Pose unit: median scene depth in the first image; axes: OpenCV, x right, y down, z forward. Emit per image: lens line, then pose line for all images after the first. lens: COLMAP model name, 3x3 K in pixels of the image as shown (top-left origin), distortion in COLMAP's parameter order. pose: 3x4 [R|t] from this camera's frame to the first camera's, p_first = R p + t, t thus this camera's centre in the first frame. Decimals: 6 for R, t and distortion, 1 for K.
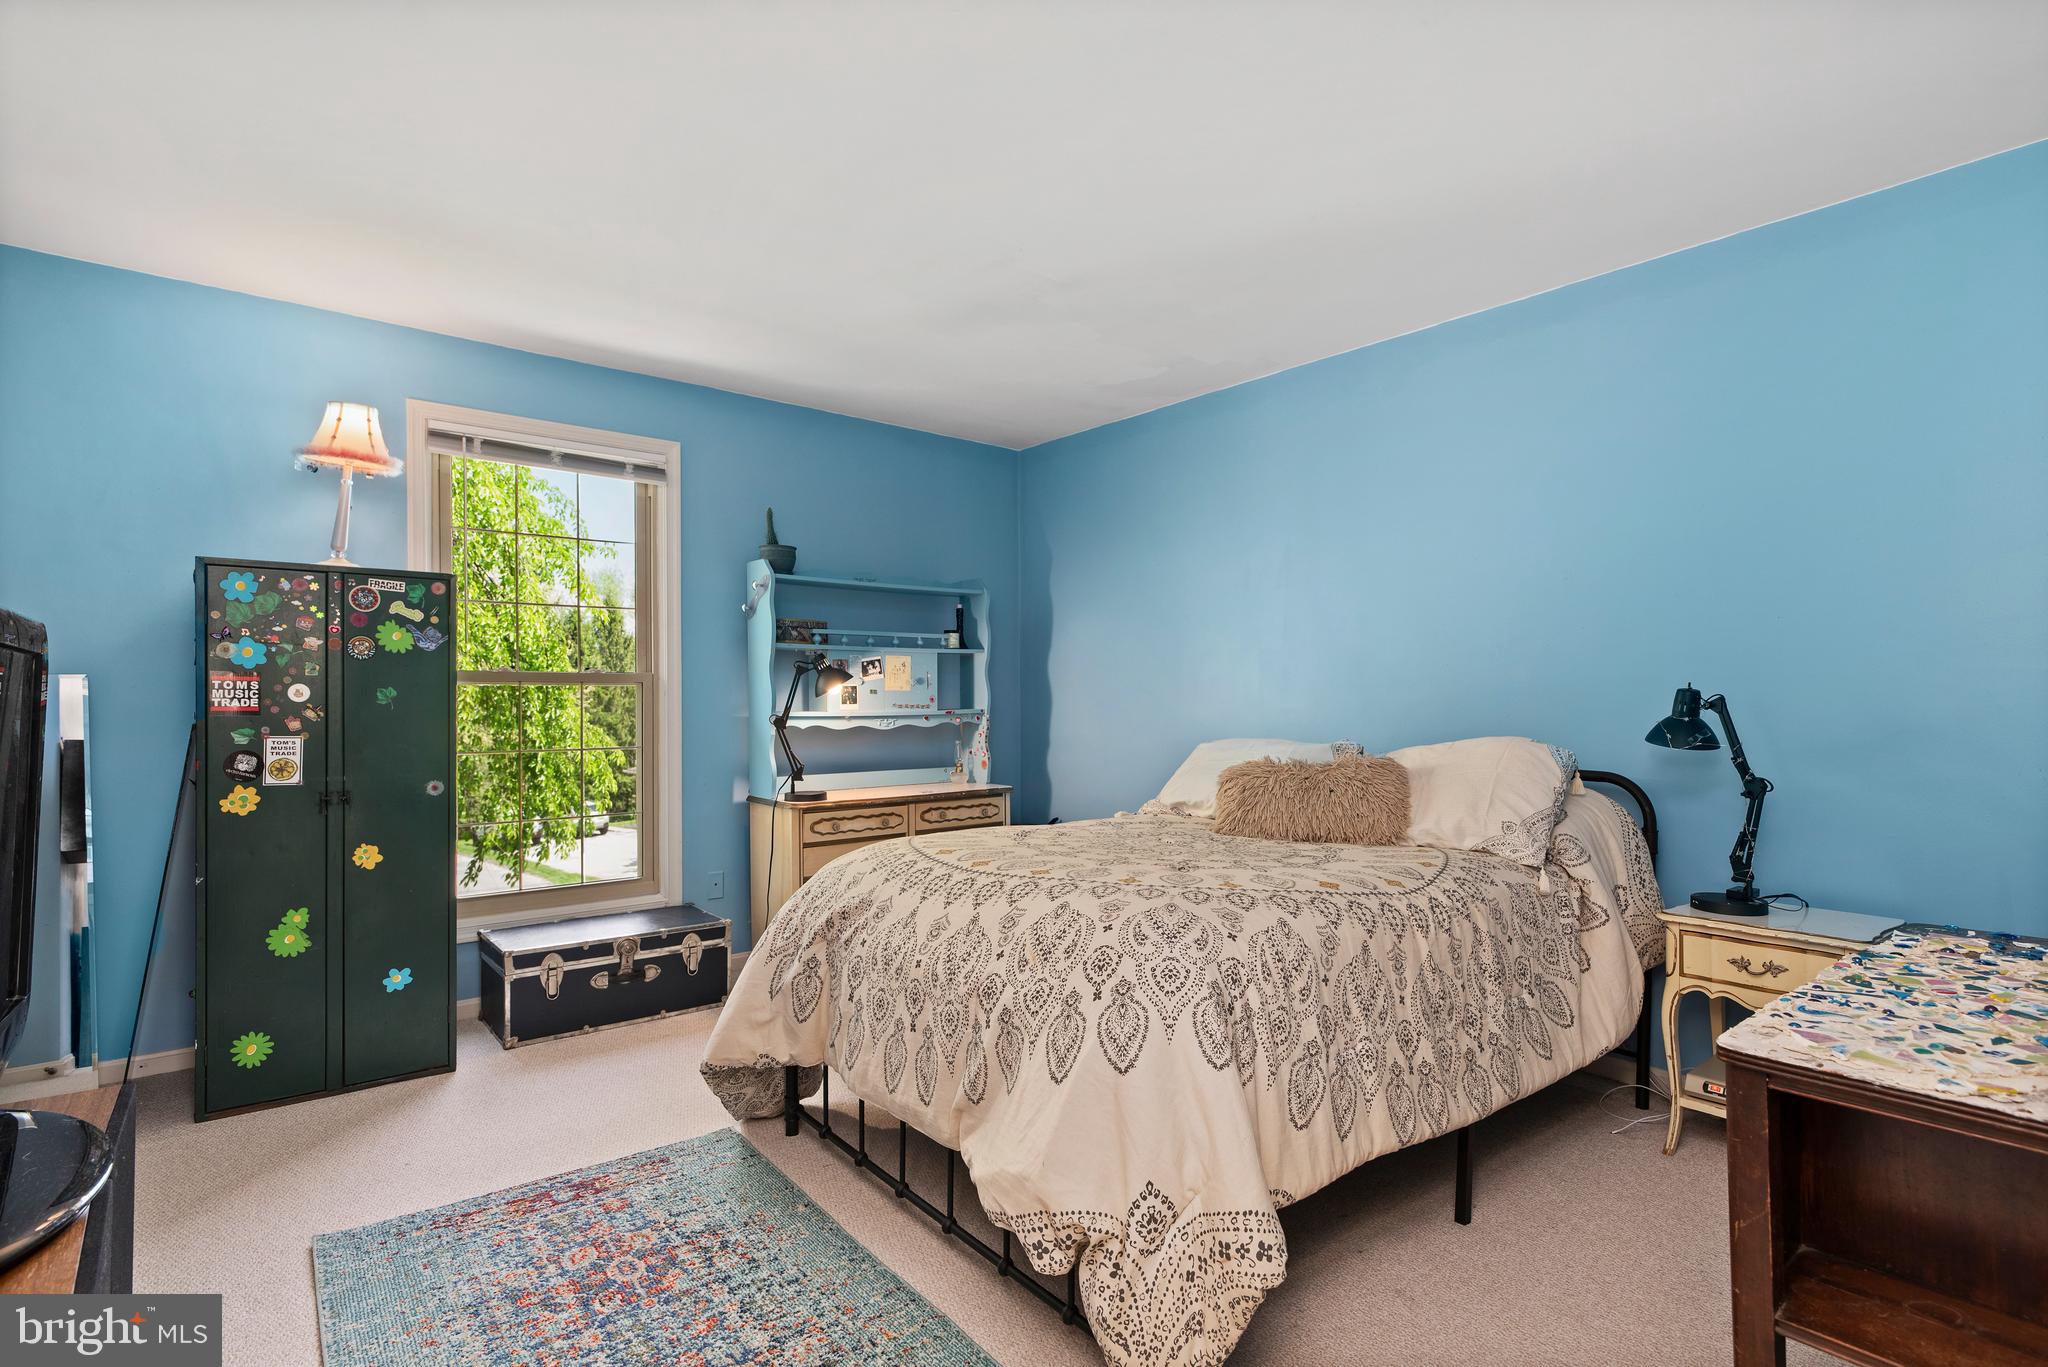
lens RADIAL K [[1005.9, 0, 1047.4], [0, 1005.9, 676.5], [0, 0, 1]] dist [0.000157, 0.000316]
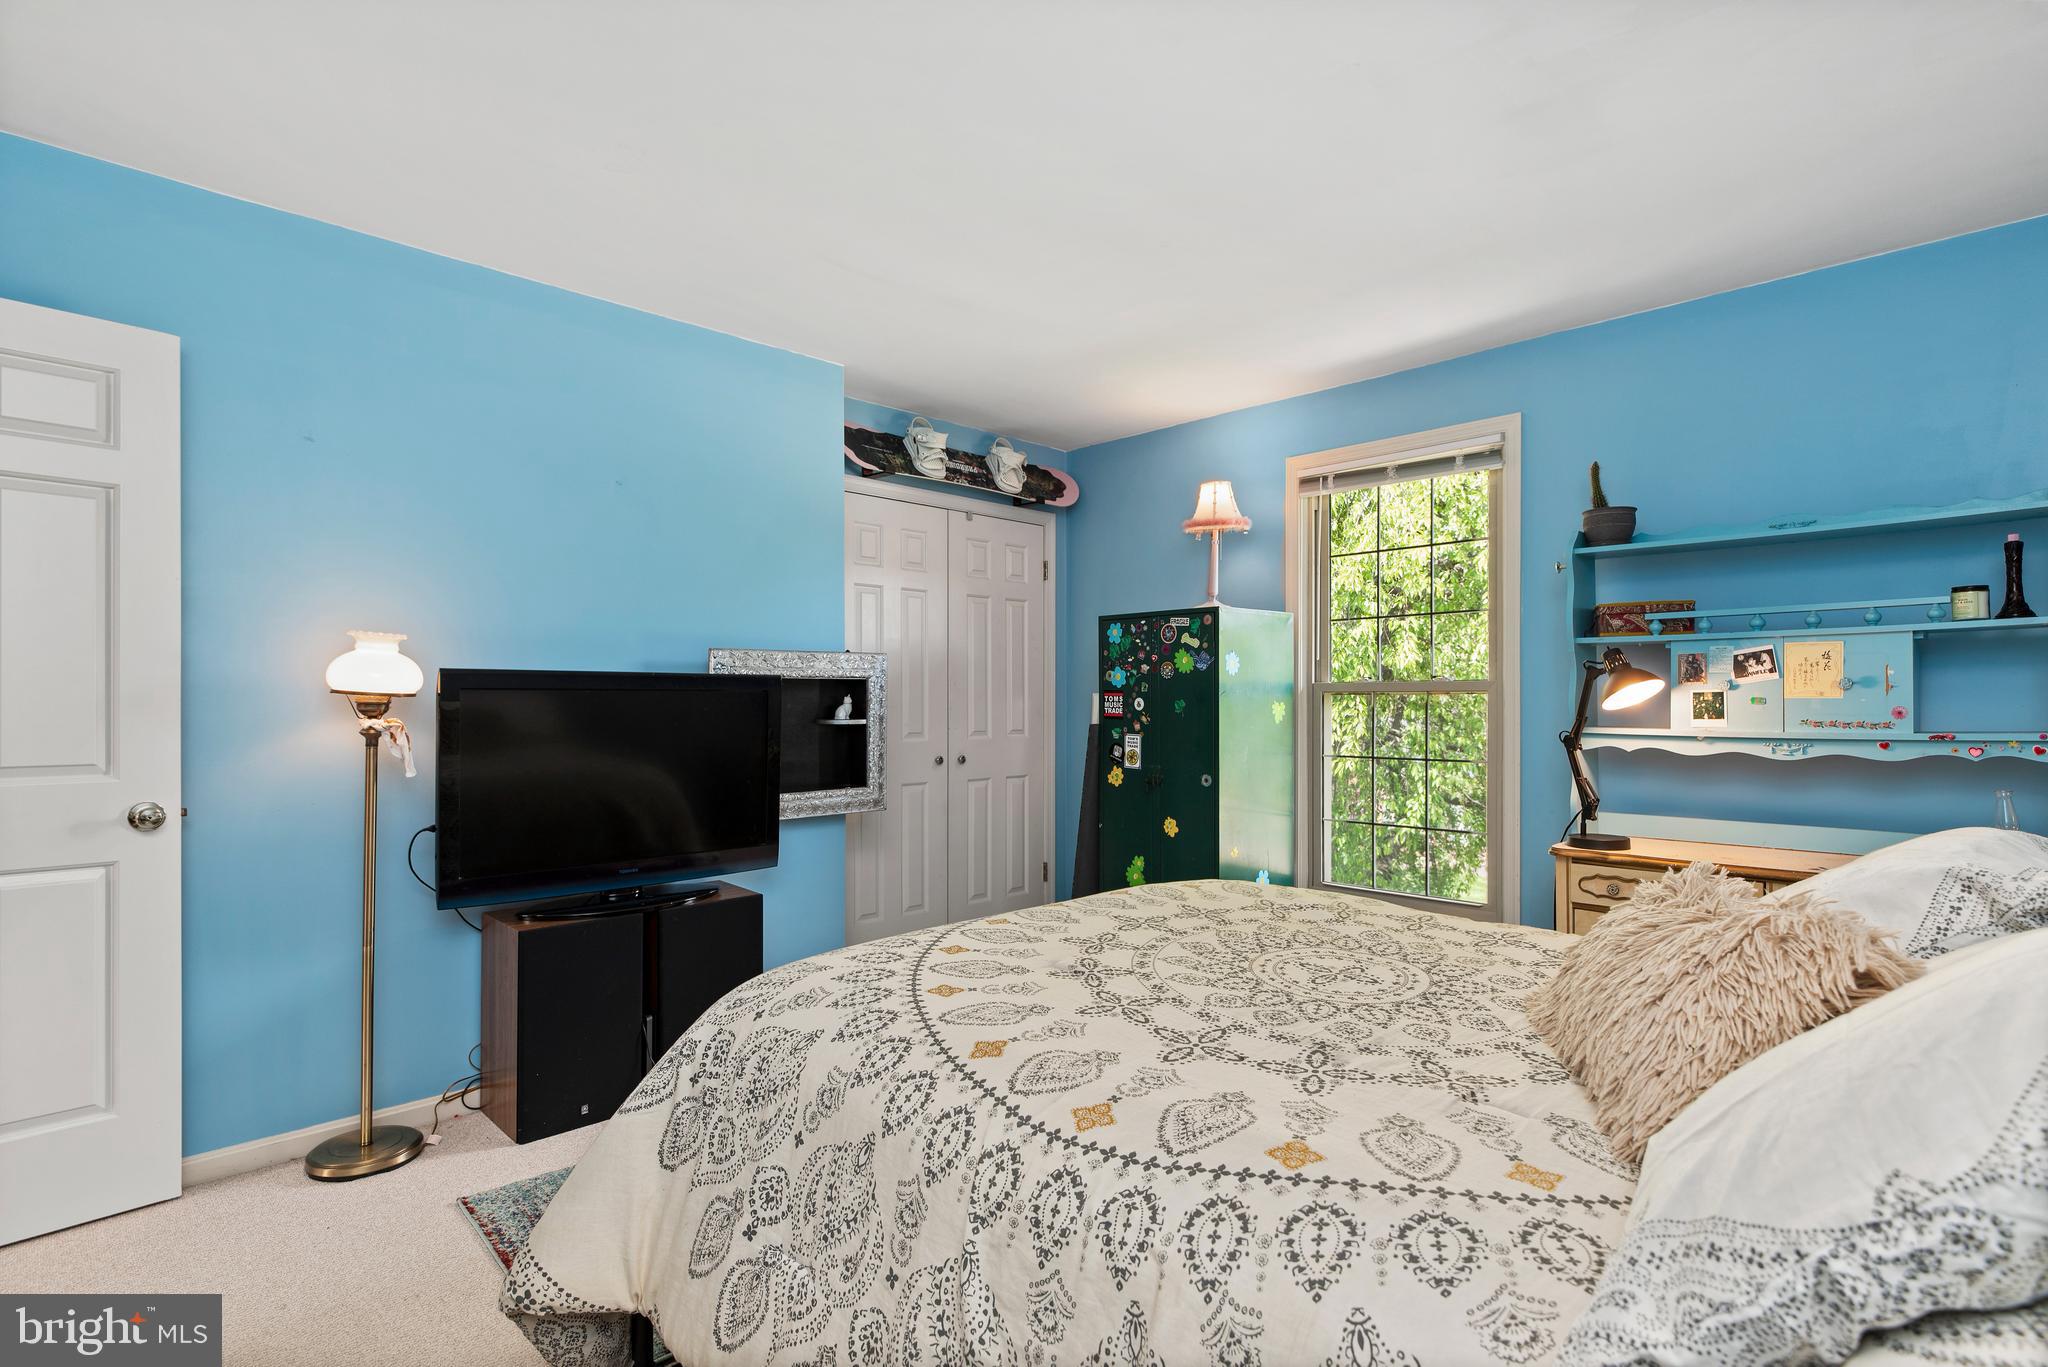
lens RADIAL K [[1005.9, 0, 1047.4], [0, 1005.9, 676.5], [0, 0, 1]] dist [0.000157, 0.000316]
pose [[0.087941, -0.021681, -0.995890, 0.613577], [0.024396, 0.999510, -0.019606, 0.001873], [0.995827, -0.022571, 0.088427, 0.695553]]
